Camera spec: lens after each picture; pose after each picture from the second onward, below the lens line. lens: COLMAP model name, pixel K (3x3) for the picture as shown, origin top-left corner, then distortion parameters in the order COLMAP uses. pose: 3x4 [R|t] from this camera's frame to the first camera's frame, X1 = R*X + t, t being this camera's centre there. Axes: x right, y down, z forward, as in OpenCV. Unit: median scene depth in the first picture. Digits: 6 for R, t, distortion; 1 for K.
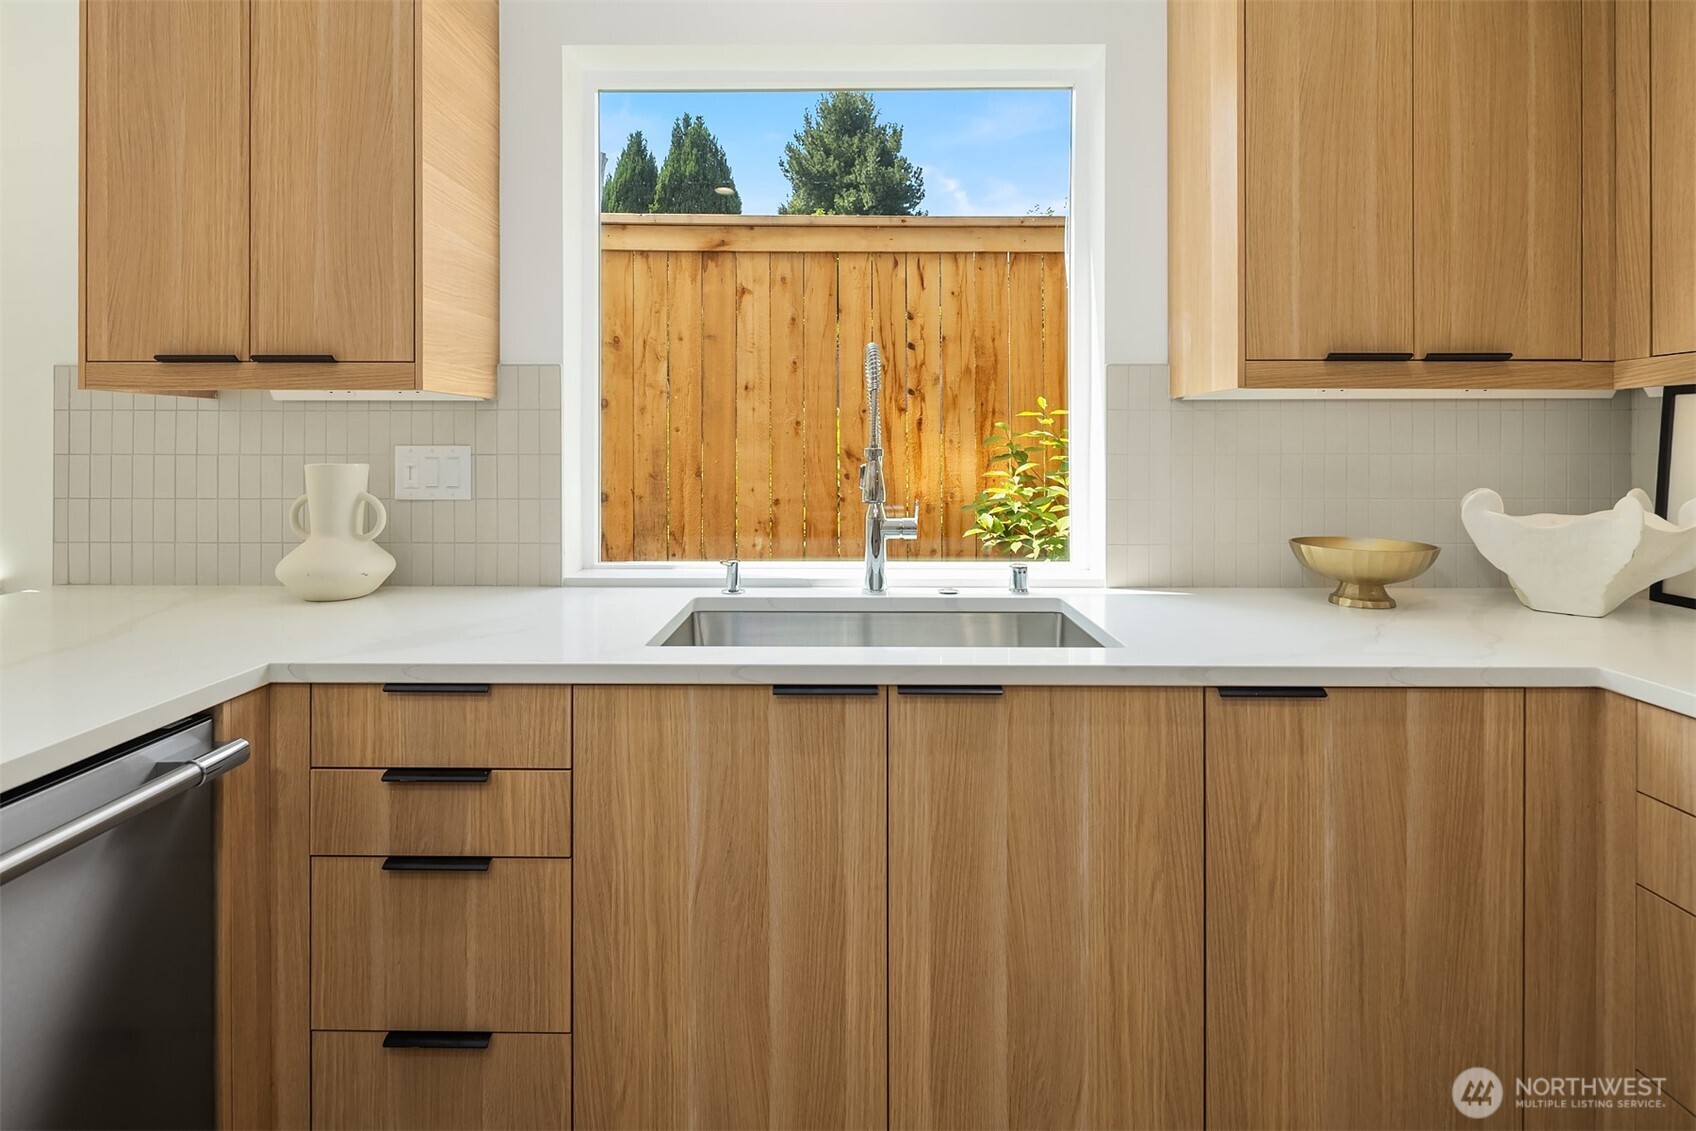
lens RADIAL K [[839.7, 0, 821.6], [0, 839.7, 442.9], [0, 0, 1]] dist [0.001786, -0.001277]
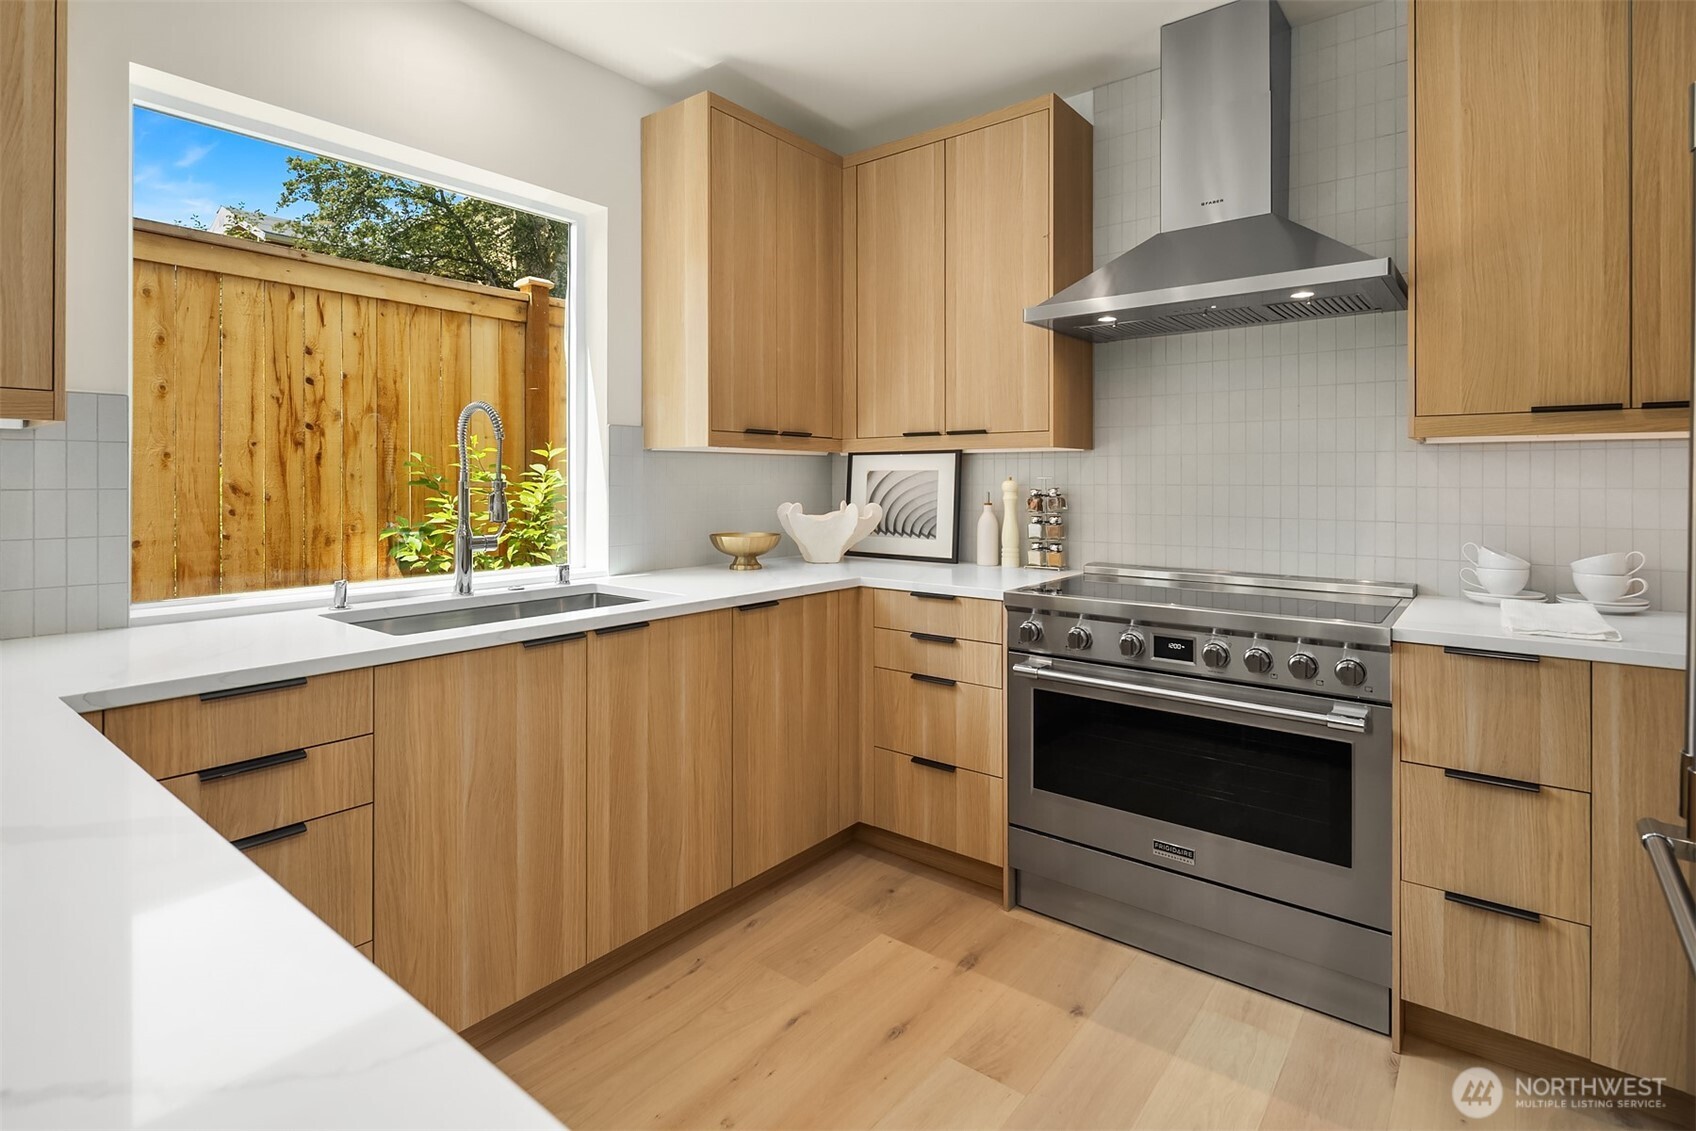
lens RADIAL K [[839.7, 0, 850.7], [0, 839.7, 473.3], [0, 0, 1]] dist [0.001786, -0.001277]
pose [[0.608419, 0.005994, 0.793594, -0.872254], [-0.001687, 0.999979, -0.006260, 0.000282], [-0.793614, 0.002469, 0.608416, -0.353837]]
